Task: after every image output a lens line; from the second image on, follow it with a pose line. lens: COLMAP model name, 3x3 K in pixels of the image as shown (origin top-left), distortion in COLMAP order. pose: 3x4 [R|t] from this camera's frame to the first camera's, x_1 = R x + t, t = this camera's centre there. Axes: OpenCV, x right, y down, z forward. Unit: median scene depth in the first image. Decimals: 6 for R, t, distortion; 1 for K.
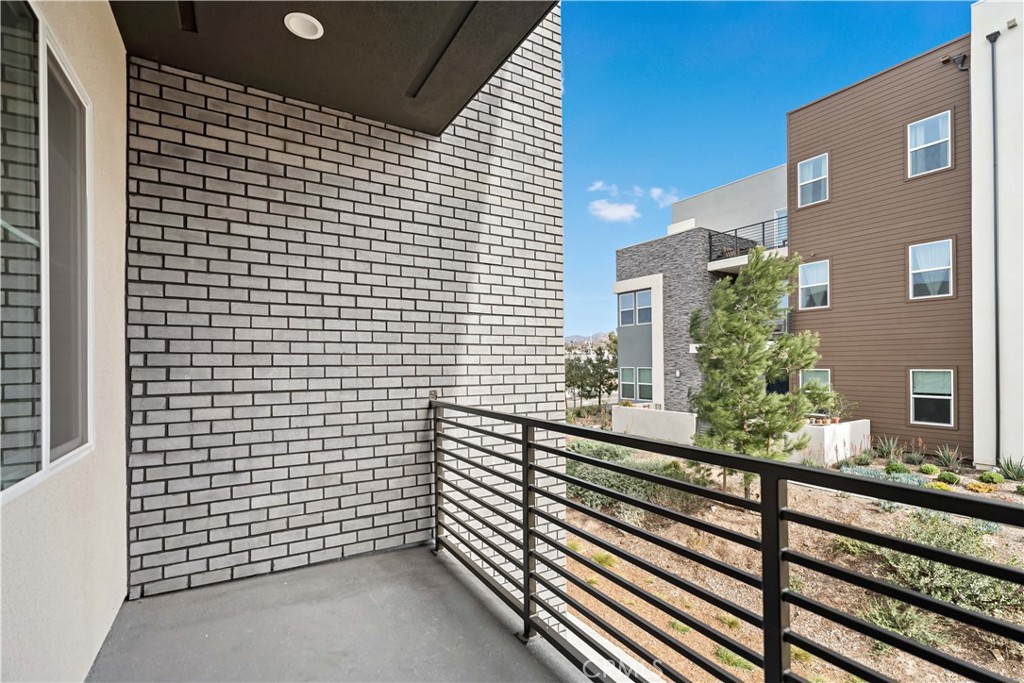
lens RADIAL K [[461.1, 0, 512.2], [0, 461.1, 366.2], [0, 0, 1]] dist [0.008333, -0.000458]
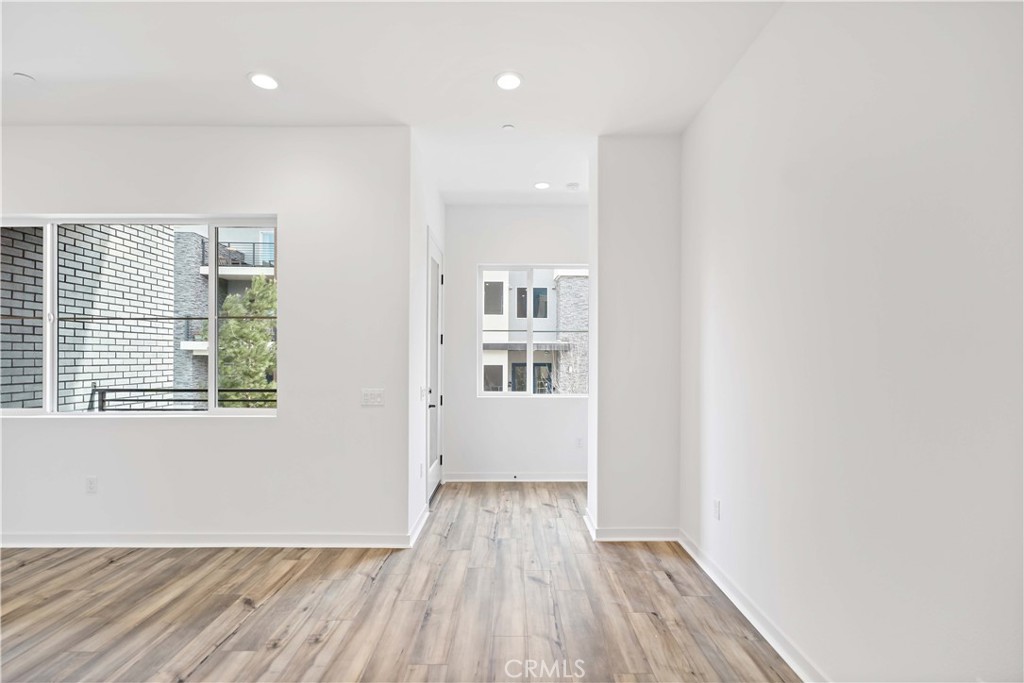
lens RADIAL K [[461.1, 0, 519.3], [0, 461.1, 340.8], [0, 0, 1]] dist [0.008333, -0.000458]
pose [[0.489091, 0.037130, 0.871442, -0.727046], [0.001165, 0.999065, -0.043221, -0.013693], [-0.872232, 0.022155, 0.488591, -0.850417]]
